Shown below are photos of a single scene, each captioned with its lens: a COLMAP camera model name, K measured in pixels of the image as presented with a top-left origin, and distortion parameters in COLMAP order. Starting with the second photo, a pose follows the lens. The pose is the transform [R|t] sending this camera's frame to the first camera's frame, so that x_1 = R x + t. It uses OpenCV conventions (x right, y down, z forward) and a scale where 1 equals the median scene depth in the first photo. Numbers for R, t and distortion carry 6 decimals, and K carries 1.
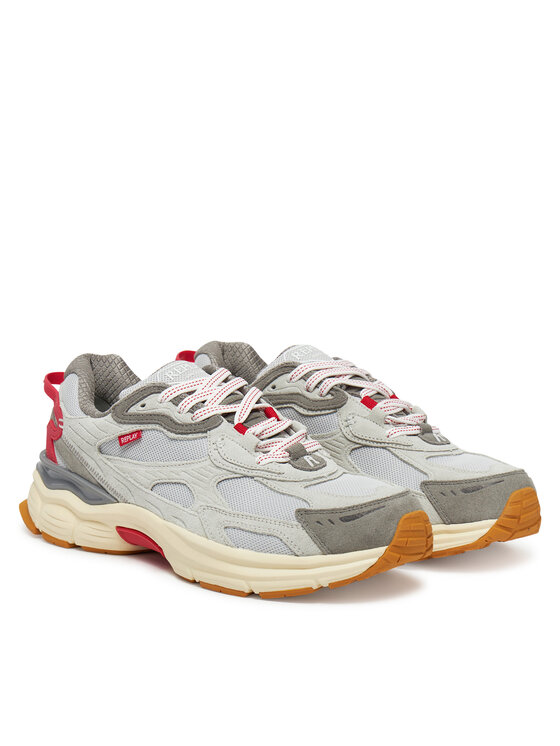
lens RADIAL K [[2121.4, 0, 280.0], [0, 2121.4, 373.0], [0, 0, 1]] dist [0.028833, 0.166521]
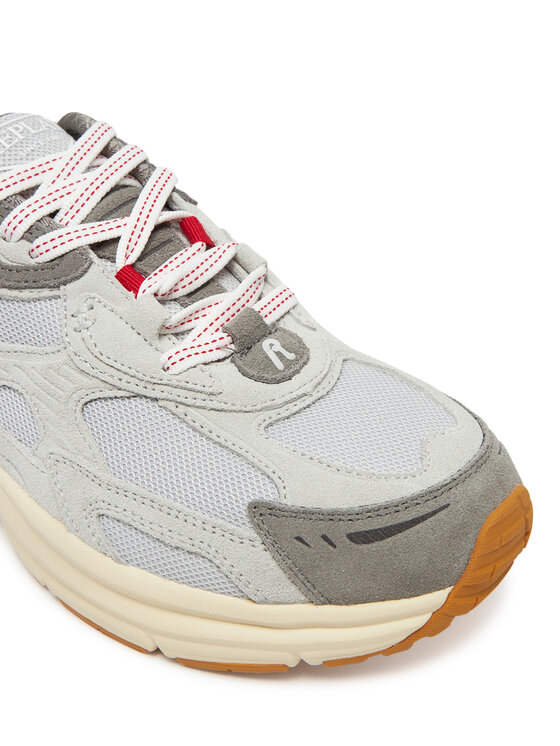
lens RADIAL K [[1163.4, 0, 280.0], [0, 1163.4, 373.0], [0, 0, 1]] dist [-0.075911, -0.019798]
pose [[0.999118, -0.020615, 0.036574, 0.005410], [0.006010, 0.932406, 0.361363, -0.048630], [-0.041552, -0.360824, 0.931708, 0.746300]]
